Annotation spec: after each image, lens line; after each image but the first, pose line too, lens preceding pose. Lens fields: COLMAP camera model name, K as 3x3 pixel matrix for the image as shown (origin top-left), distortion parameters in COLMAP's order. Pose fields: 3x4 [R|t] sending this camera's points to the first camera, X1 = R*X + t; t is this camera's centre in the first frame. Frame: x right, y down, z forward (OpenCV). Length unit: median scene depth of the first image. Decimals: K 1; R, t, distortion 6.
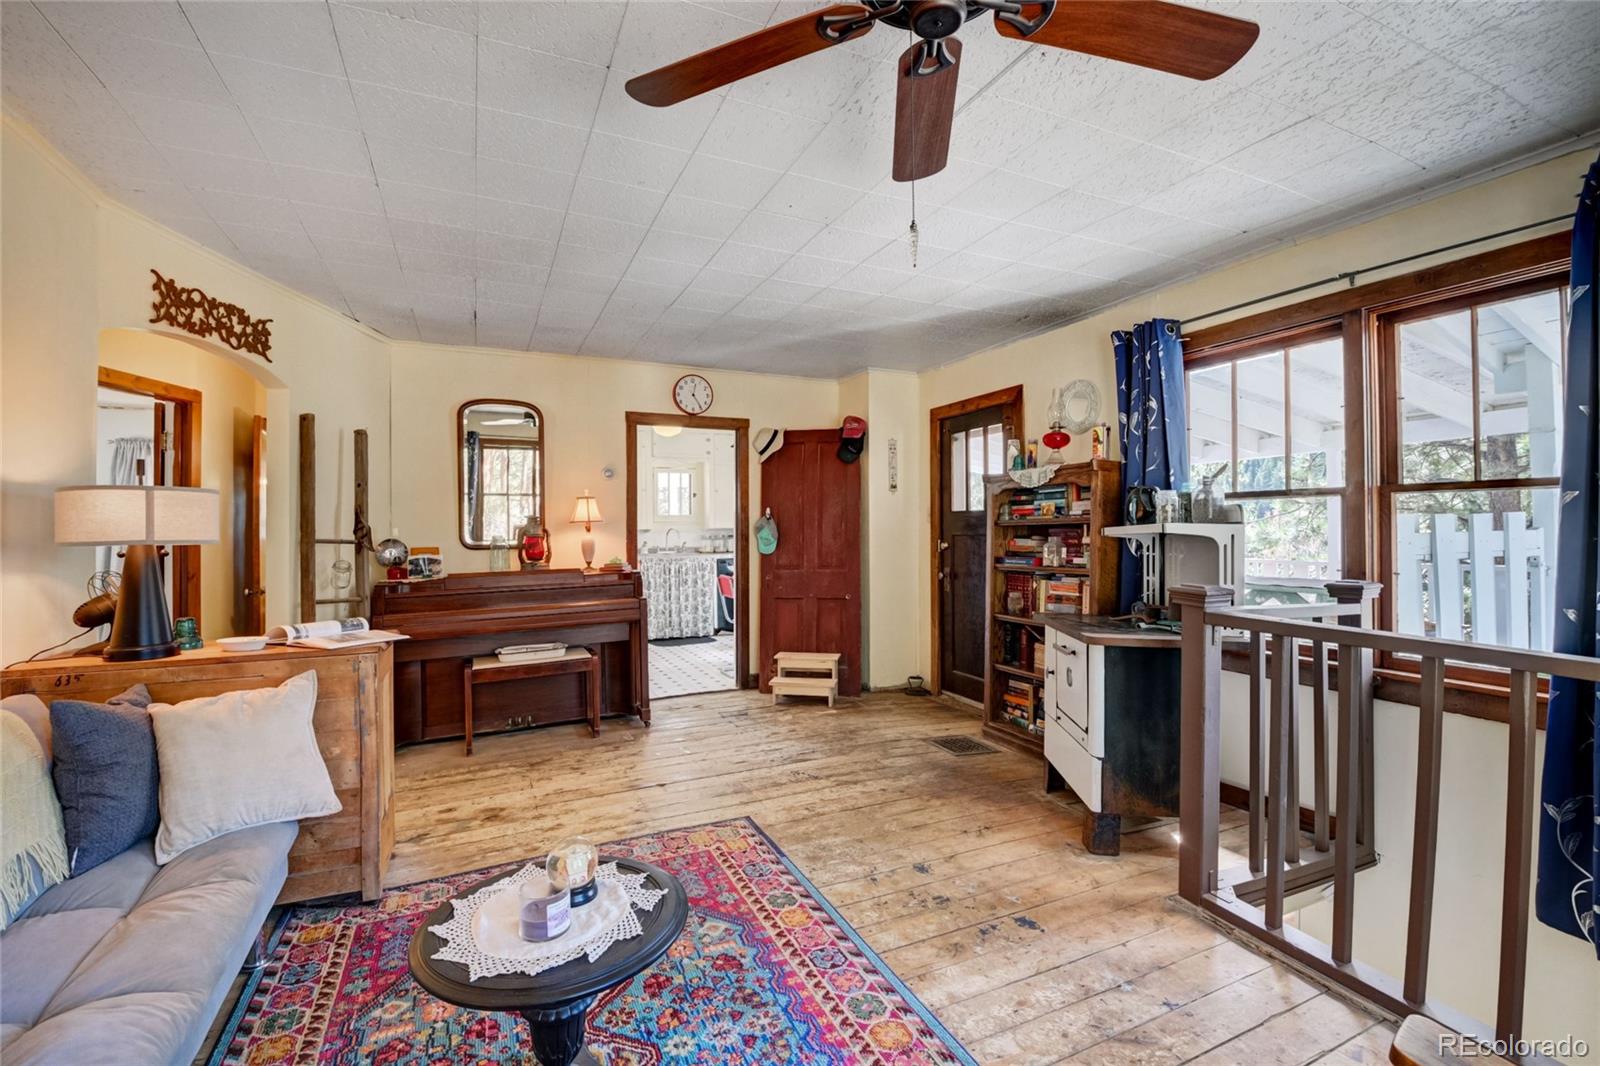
lens RADIAL K [[716.7, 0, 800.0], [0, 716.7, 533.0], [0, 0, 1]] dist [-0.001237, -0.000237]
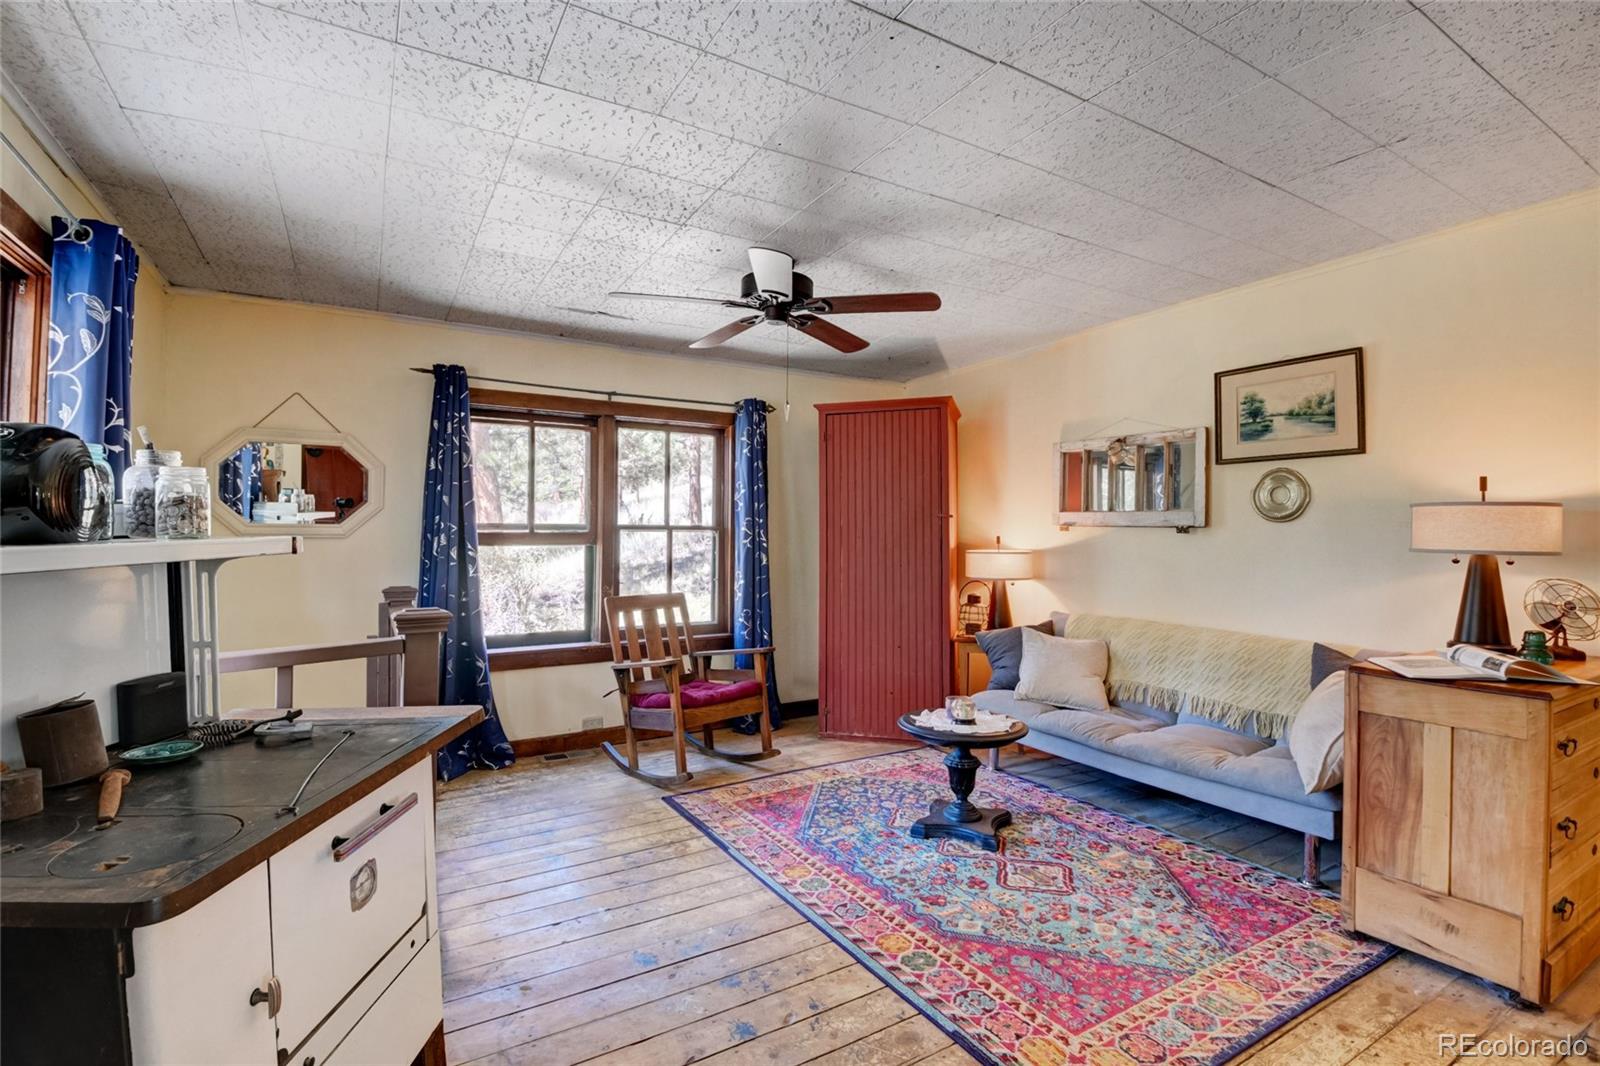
lens RADIAL K [[716.7, 0, 800.0], [0, 716.7, 533.0], [0, 0, 1]] dist [-0.001237, -0.000237]
pose [[-0.993872, 0.003645, -0.110479, 0.207152], [0.003030, 0.999979, 0.005732, -0.006615], [0.110497, 0.005362, -0.993862, 1.814133]]
